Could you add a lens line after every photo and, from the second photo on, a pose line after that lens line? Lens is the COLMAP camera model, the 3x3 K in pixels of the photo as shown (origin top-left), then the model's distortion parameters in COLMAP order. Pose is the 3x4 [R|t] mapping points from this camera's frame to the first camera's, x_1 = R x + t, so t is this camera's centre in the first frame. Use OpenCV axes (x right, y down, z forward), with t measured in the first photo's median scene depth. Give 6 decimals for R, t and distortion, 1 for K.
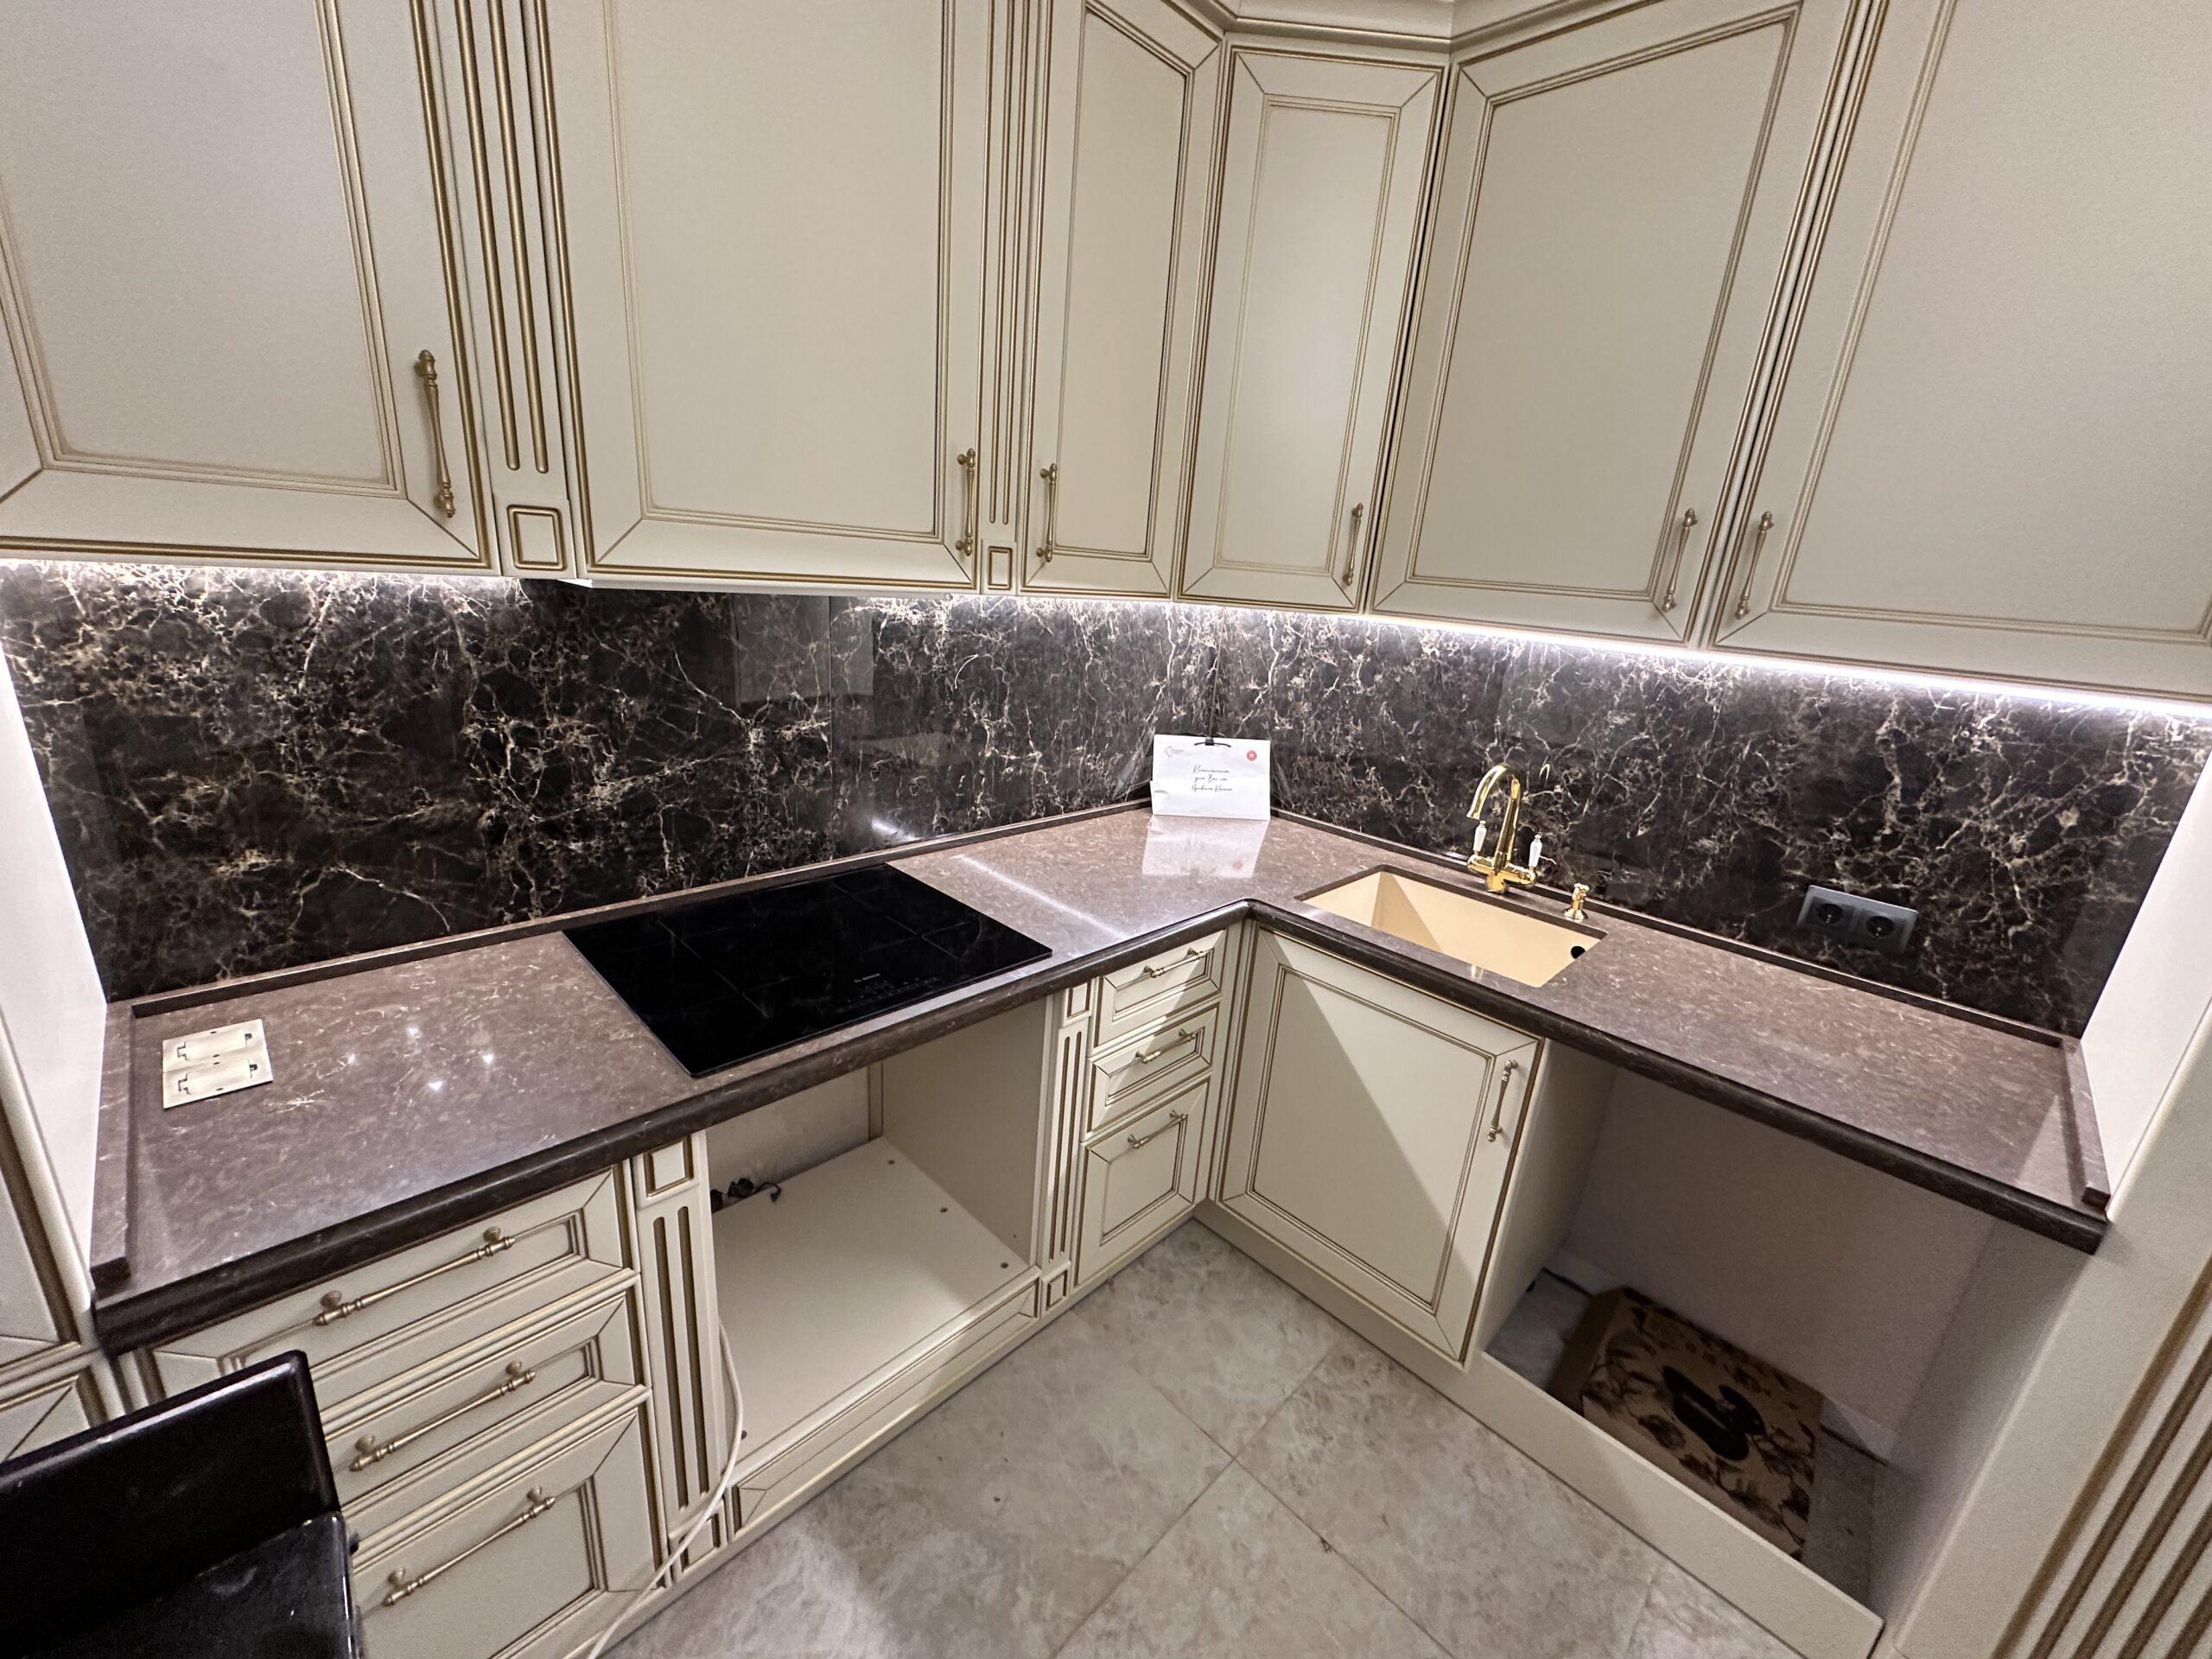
lens RADIAL K [[892.5, 0, 1105.3], [0, 892.5, 835.8], [0, 0, 1]] dist [-0.001687, 0.000021]
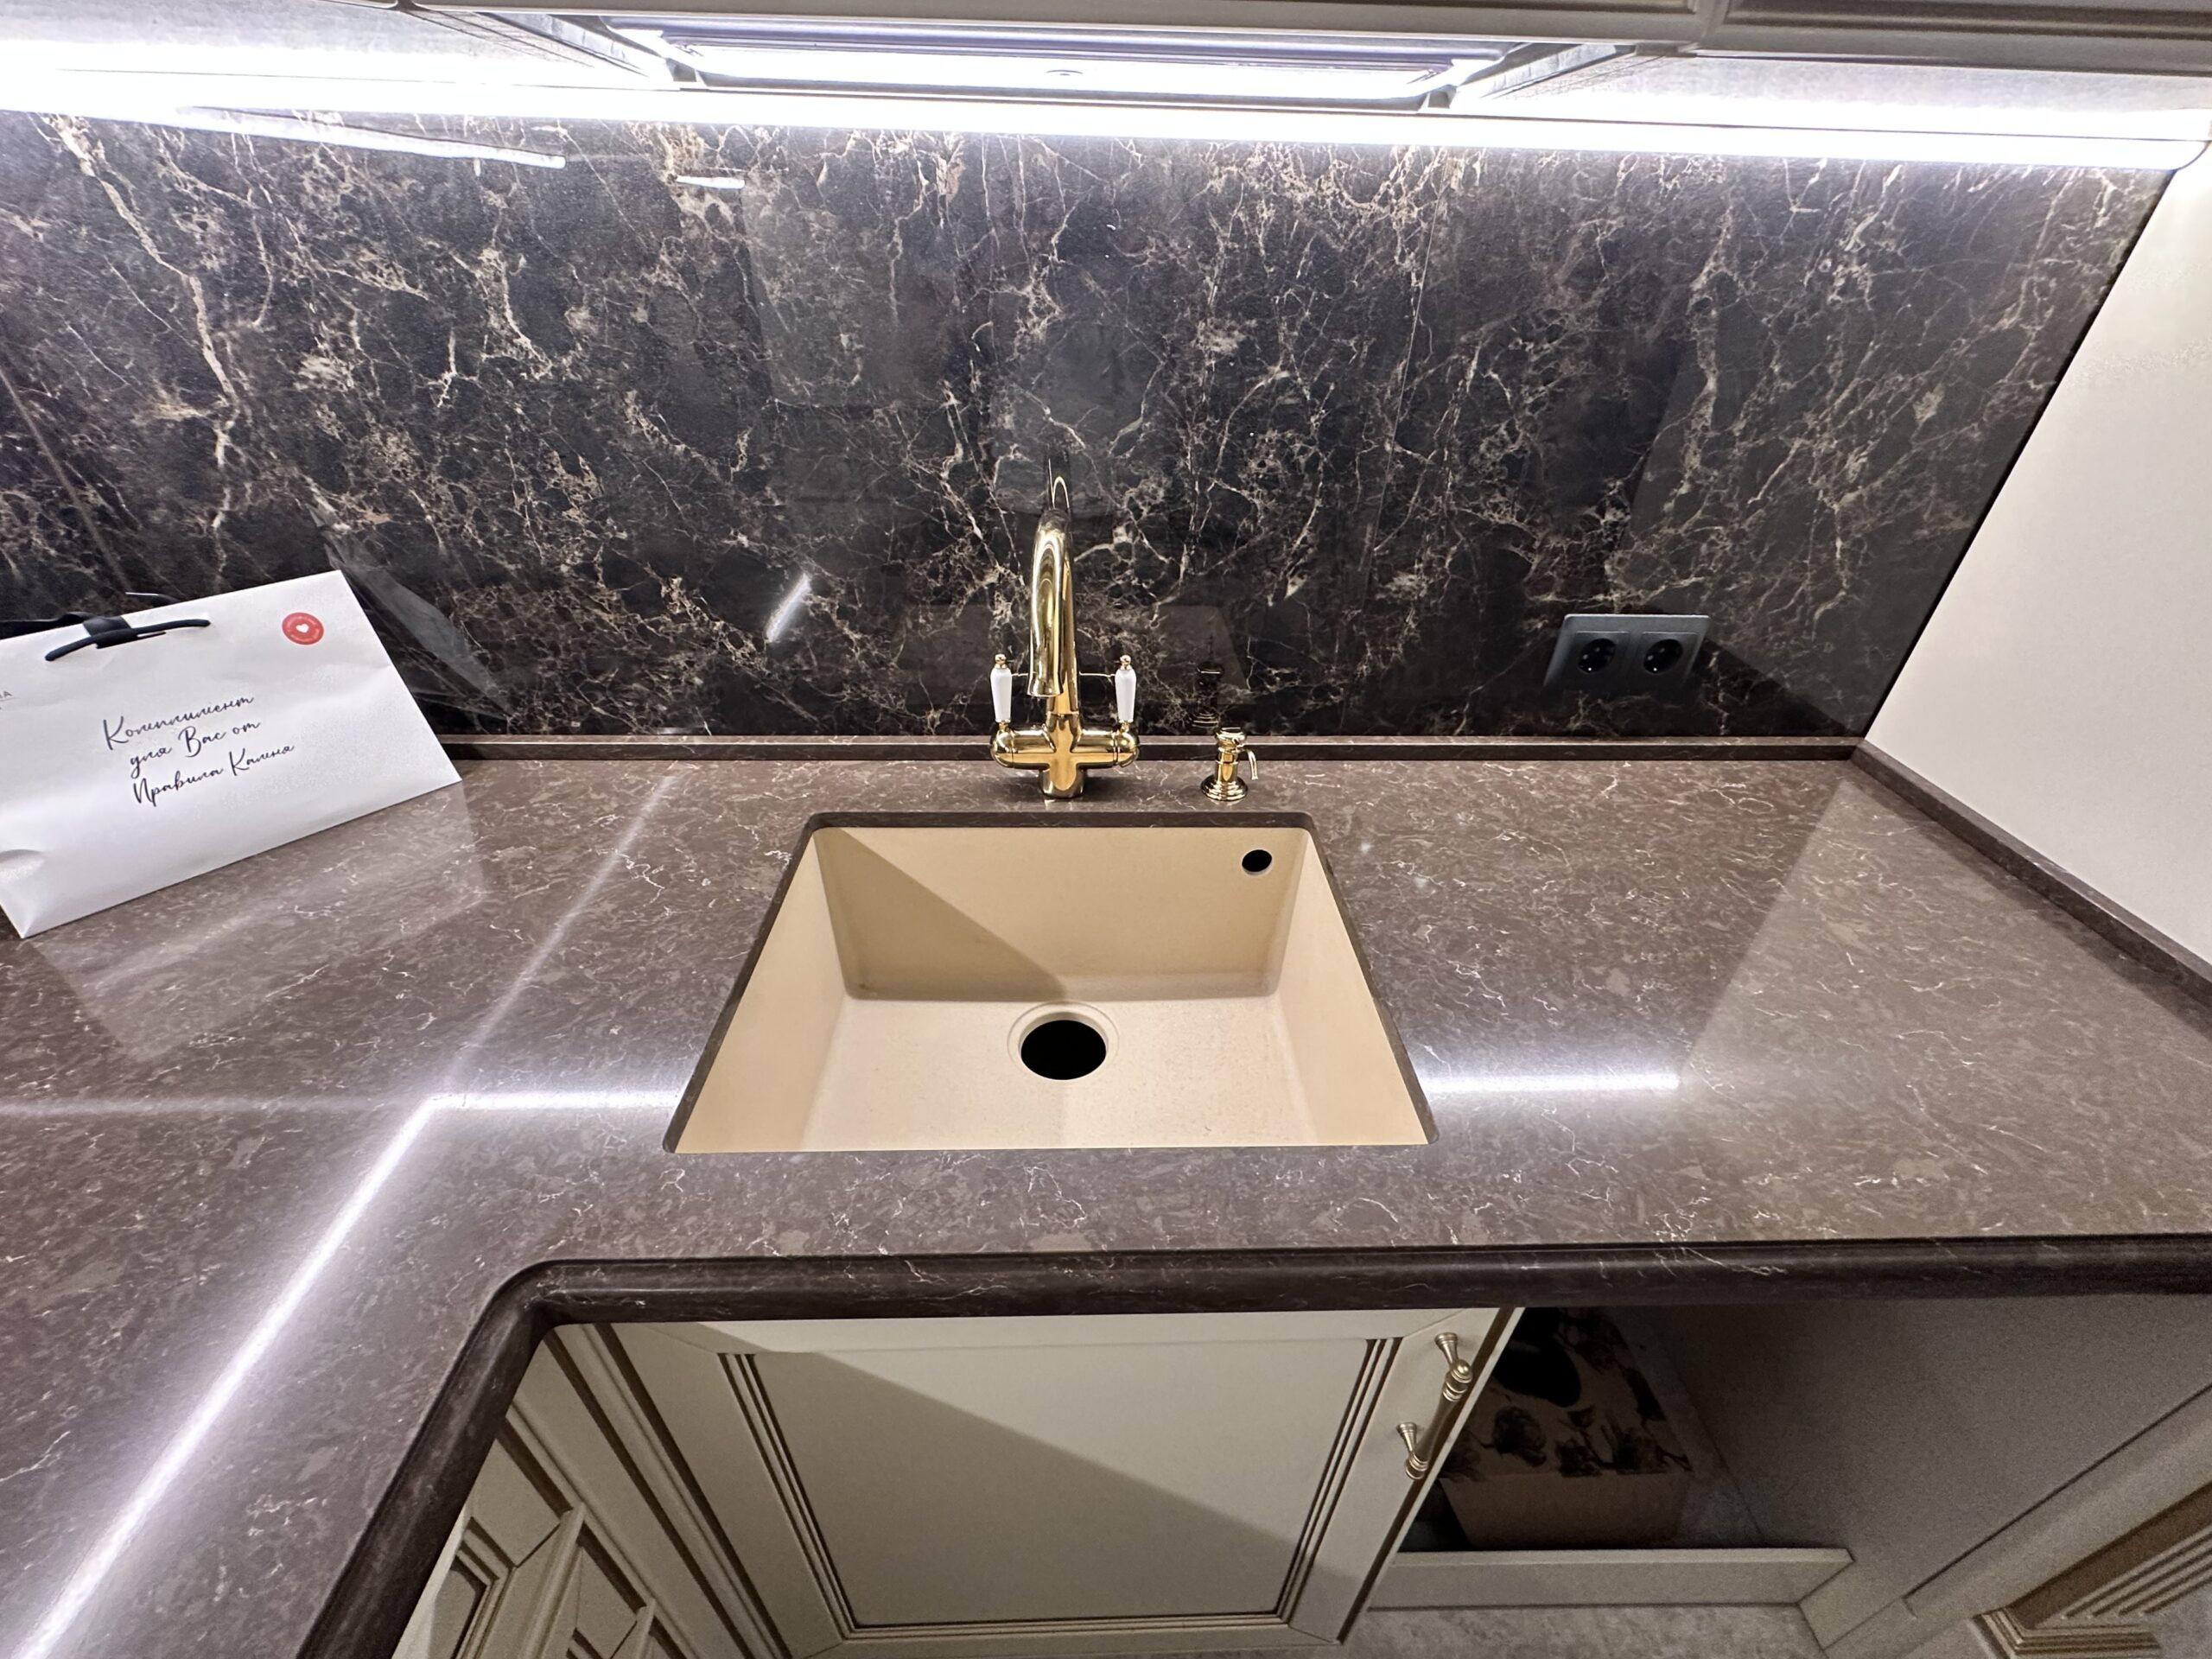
lens RADIAL K [[892.5, 0, 1100.0], [0, 892.5, 829.5], [0, 0, 1]] dist [-0.001687, 0.000021]
pose [[0.687176, -0.456517, 0.565138, 0.200555], [0.245547, 0.878070, 0.410731, -0.120463], [-0.683737, -0.143477, 0.715485, 0.736651]]
